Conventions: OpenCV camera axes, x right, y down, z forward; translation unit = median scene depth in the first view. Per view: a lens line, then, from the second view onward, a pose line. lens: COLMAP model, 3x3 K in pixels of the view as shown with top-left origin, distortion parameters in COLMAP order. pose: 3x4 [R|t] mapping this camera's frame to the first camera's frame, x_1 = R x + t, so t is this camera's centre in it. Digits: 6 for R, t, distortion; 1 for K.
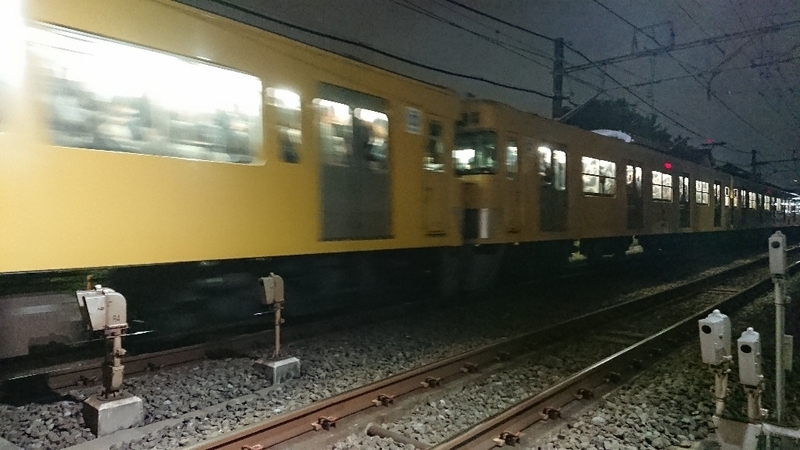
lens RADIAL K [[632.0, 0, 404.7], [0, 632.0, 224.5], [0, 0, 1]] dist [0.074576, -0.014660]
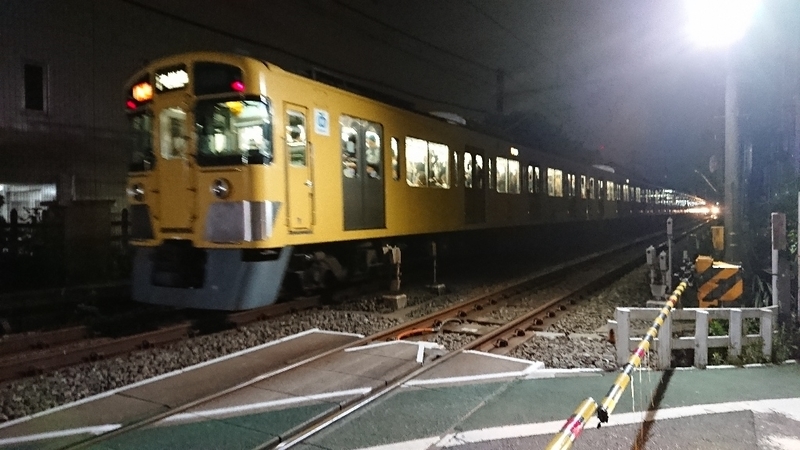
lens RADIAL K [[632.0, 0, 393.0], [0, 632.0, 227.6], [0, 0, 1]] dist [0.074576, -0.014660]
pose [[0.987057, -0.025800, 0.158282, -0.484946], [0.023351, 0.999577, 0.017313, -0.004574], [-0.158662, -0.013393, 0.987242, -0.708824]]
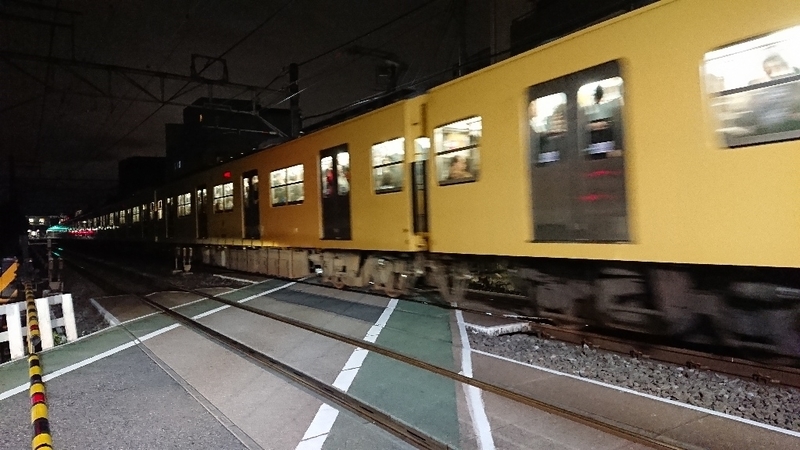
lens RADIAL K [[632.0, 0, 404.2], [0, 632.0, 224.2], [0, 0, 1]] dist [0.074576, -0.014660]
pose [[-0.371327, -0.000464, -0.928502, 1.873693], [0.023298, 0.999680, -0.009817, -0.004617], [0.928210, -0.025278, -0.371197, 2.523334]]
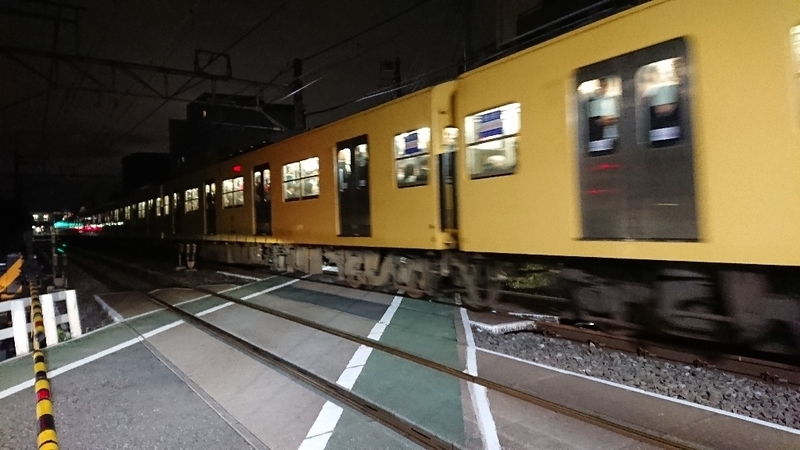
lens RADIAL K [[632.0, 0, 400.9], [0, 632.0, 225.2], [0, 0, 1]] dist [0.074576, -0.014660]
pose [[-0.379336, 0.004548, -0.925248, 1.657578], [0.021388, 0.999764, -0.003855, -0.004539], [0.925012, -0.021252, -0.379343, 2.255719]]
